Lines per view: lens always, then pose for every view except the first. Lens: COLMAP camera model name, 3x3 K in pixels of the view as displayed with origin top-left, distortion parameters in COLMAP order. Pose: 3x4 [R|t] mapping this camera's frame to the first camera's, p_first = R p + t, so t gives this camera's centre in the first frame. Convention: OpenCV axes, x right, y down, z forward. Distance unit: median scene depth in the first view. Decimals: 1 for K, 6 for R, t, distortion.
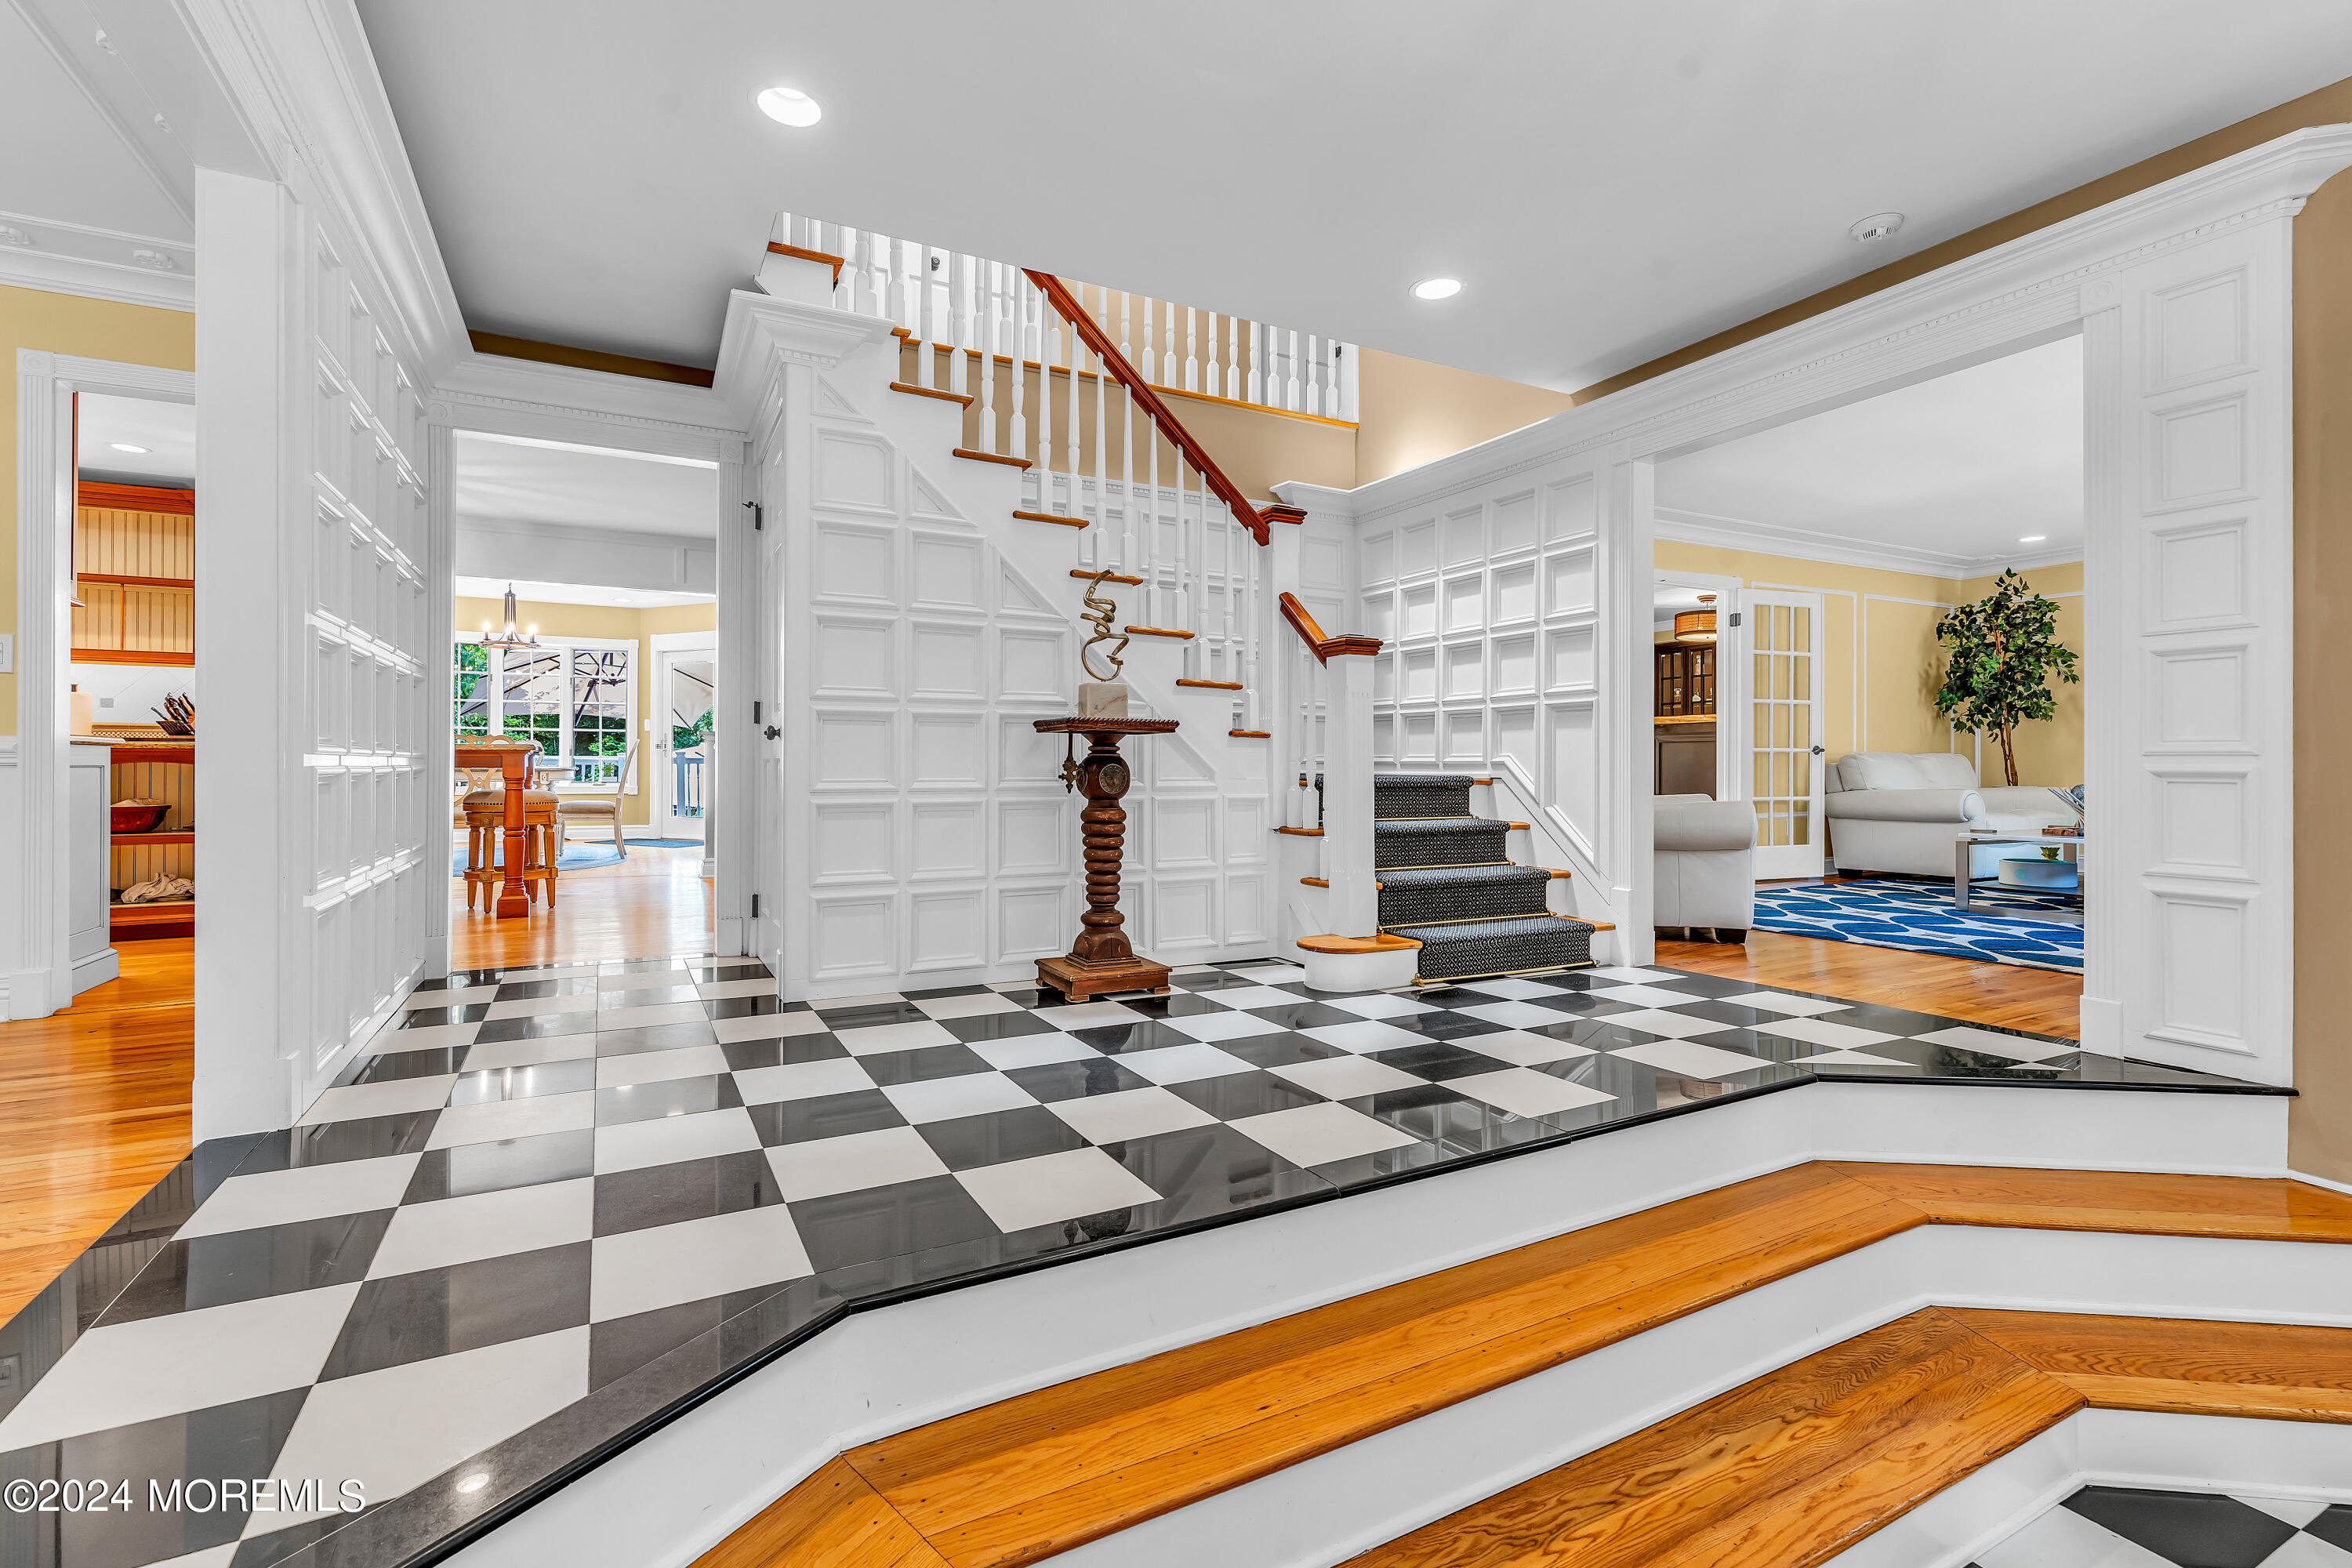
lens RADIAL K [[1047.3, 0, 1195.7], [0, 1047.3, 773.1], [0, 0, 1]] dist [0.001687, -0.000276]
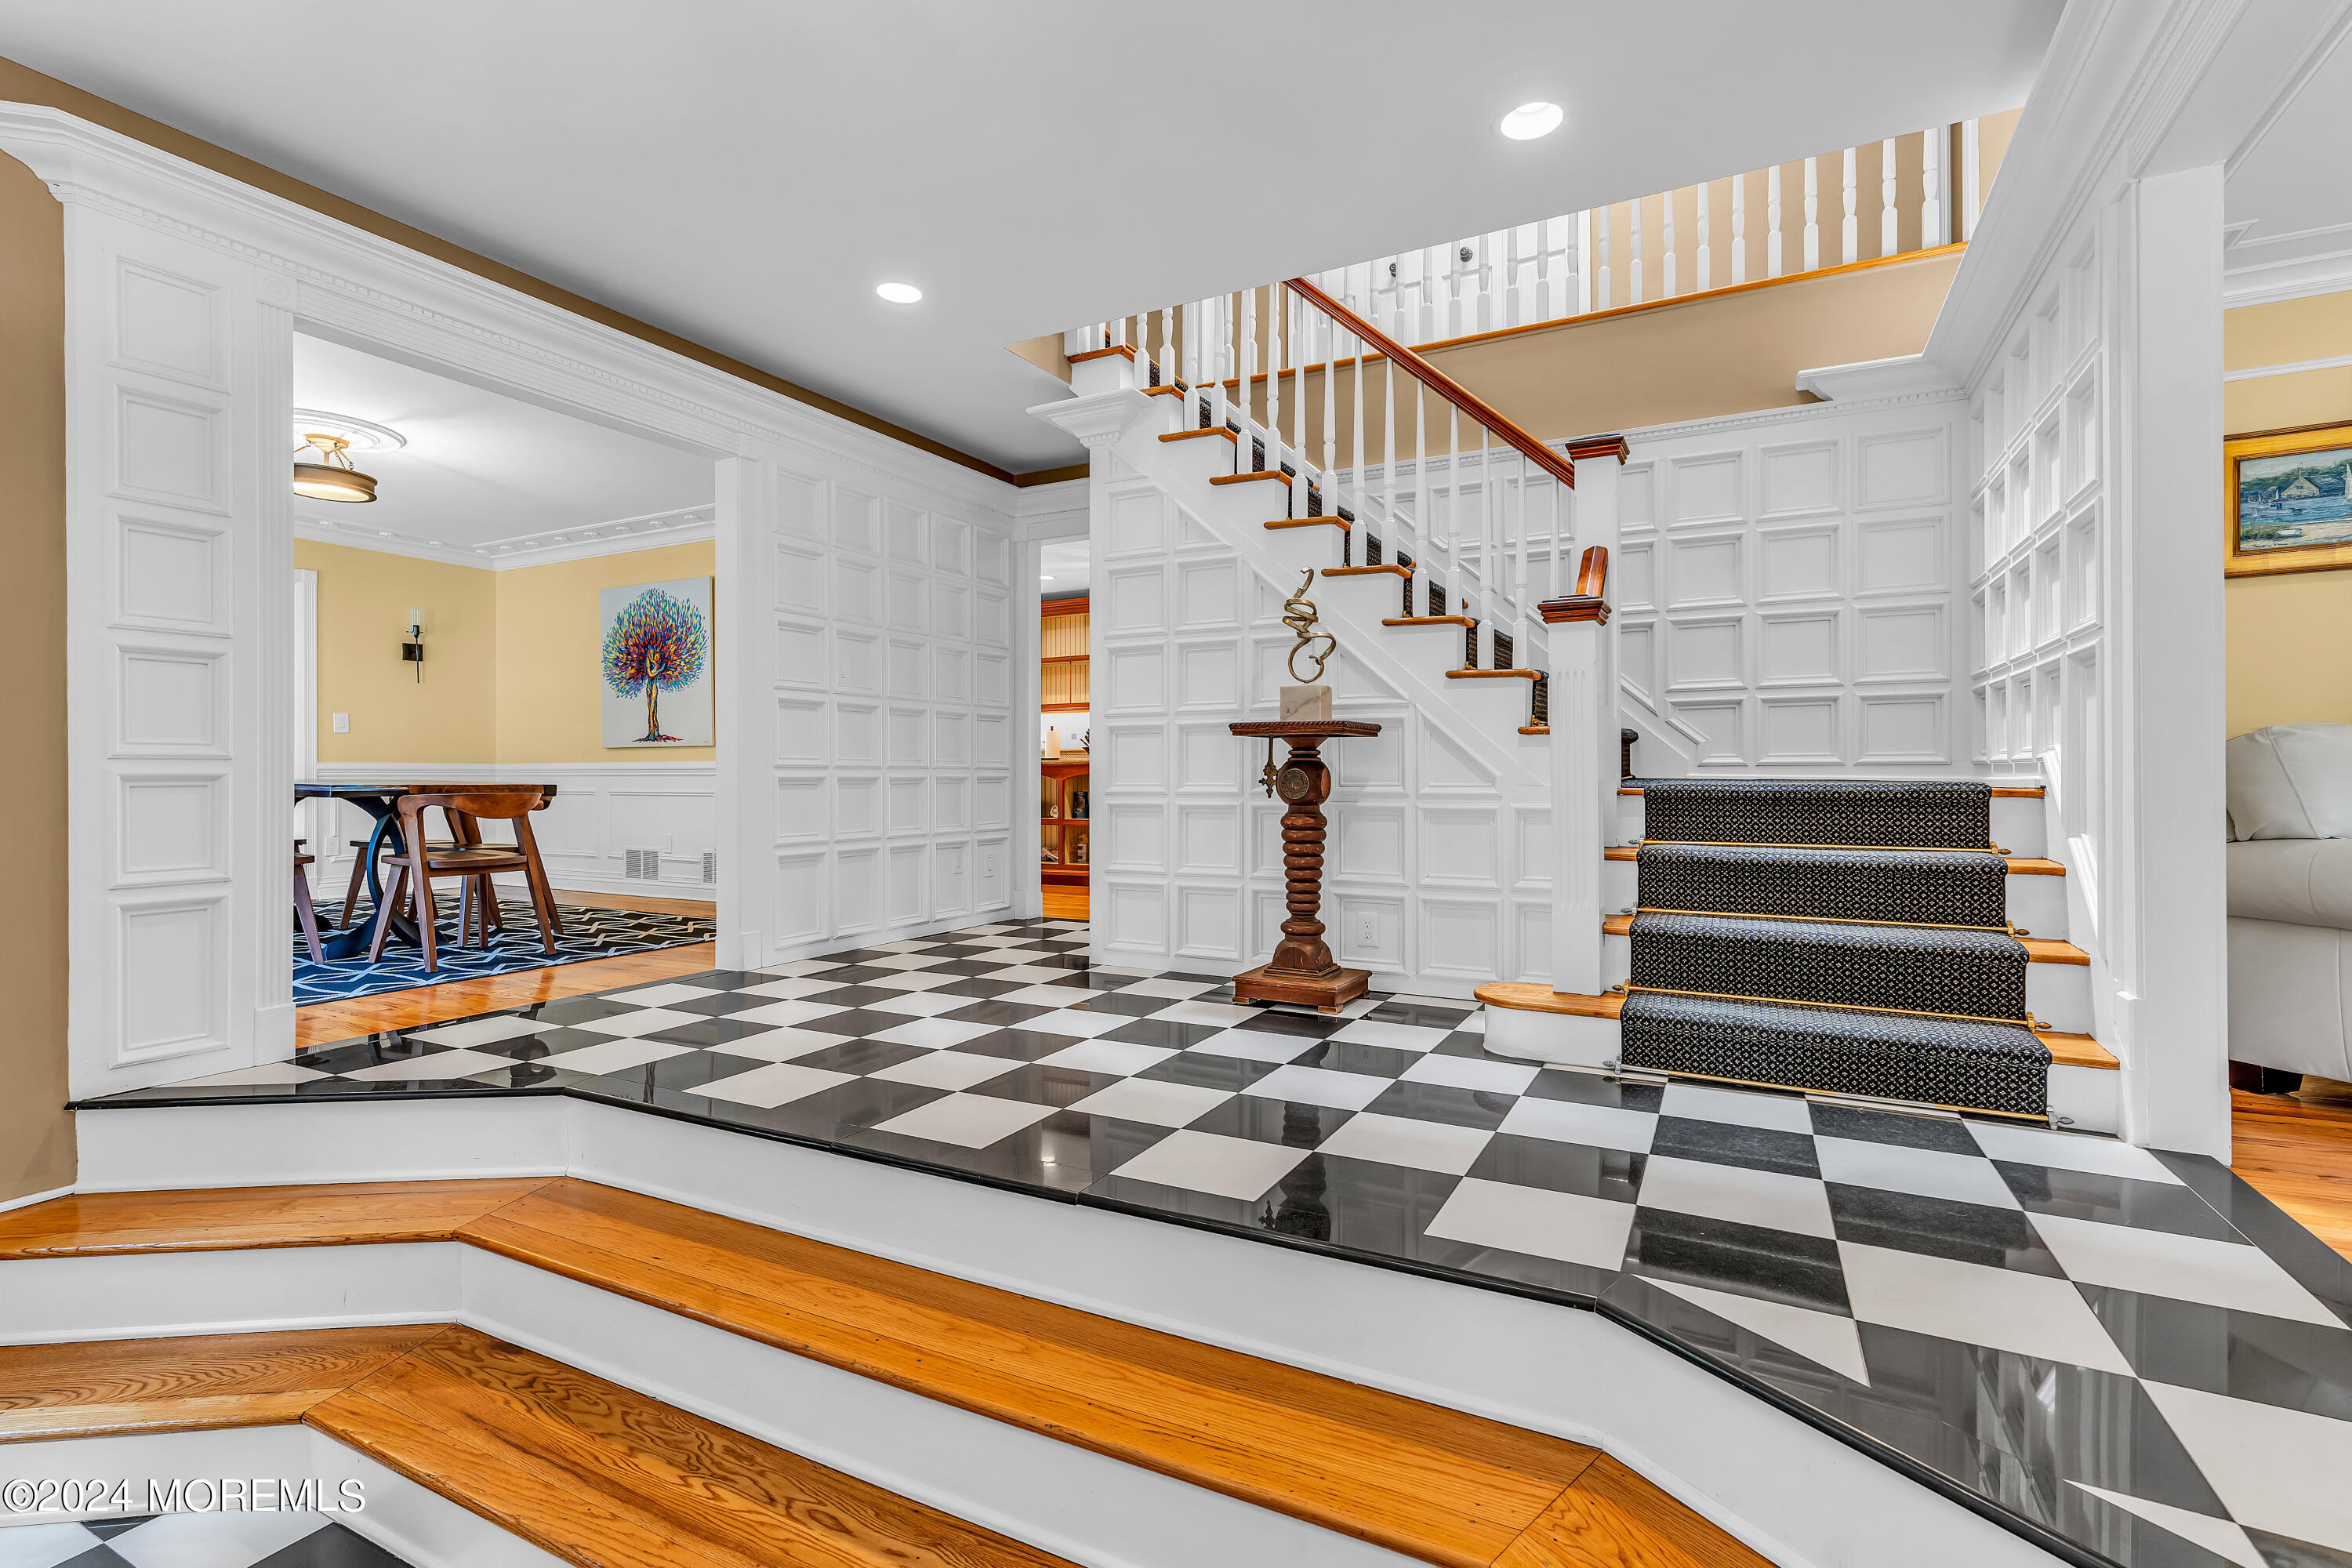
lens RADIAL K [[1094.1, 0, 1194.0], [0, 1094.1, 782.0], [0, 0, 1]] dist [-0.002063, 0.002287]
pose [[0.562104, 0.000675, -0.827066, 0.690013], [-0.002582, 0.999996, -0.000939, 0.004924], [0.827062, 0.002663, 0.562104, 0.345687]]
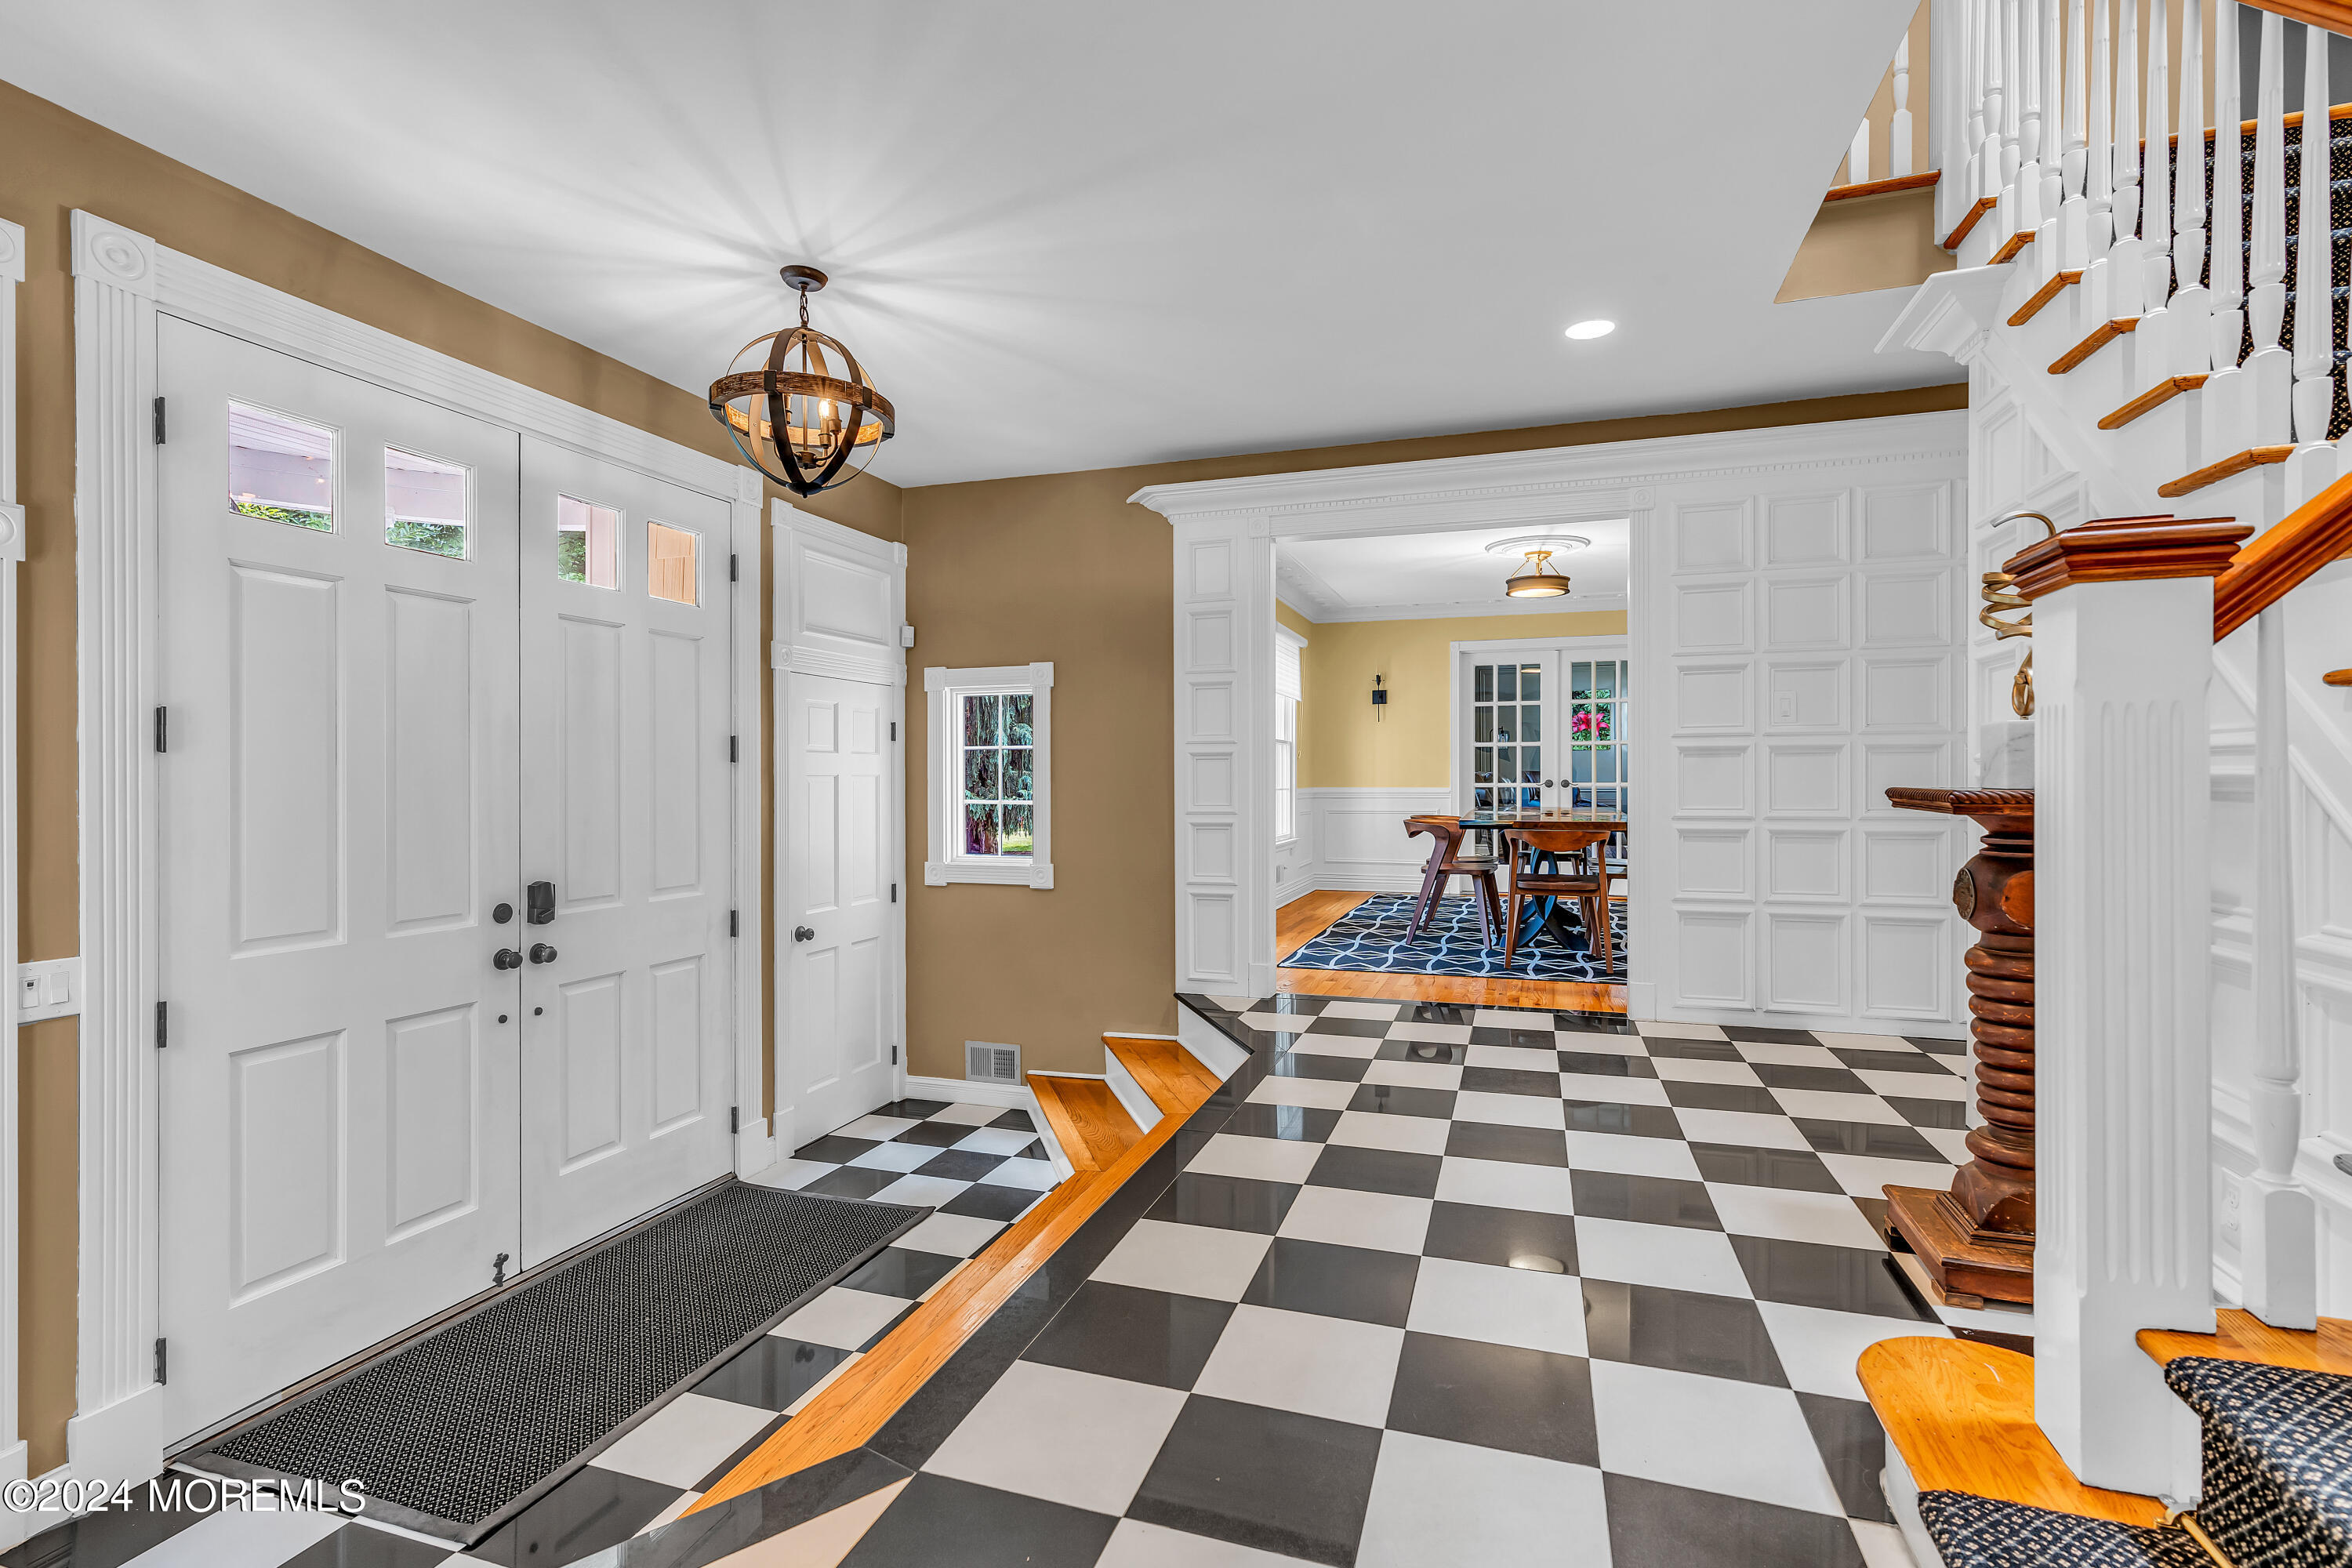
lens RADIAL K [[1075.4, 0, 1179.7], [0, 1075.4, 779.7], [0, 0, 1]] dist [0.001597, 0.000137]
pose [[-0.725120, 0.003474, -0.688614, 0.617249], [-0.001090, 0.999980, 0.006192, -0.059668], [0.688622, 0.005241, -0.725102, 1.113736]]
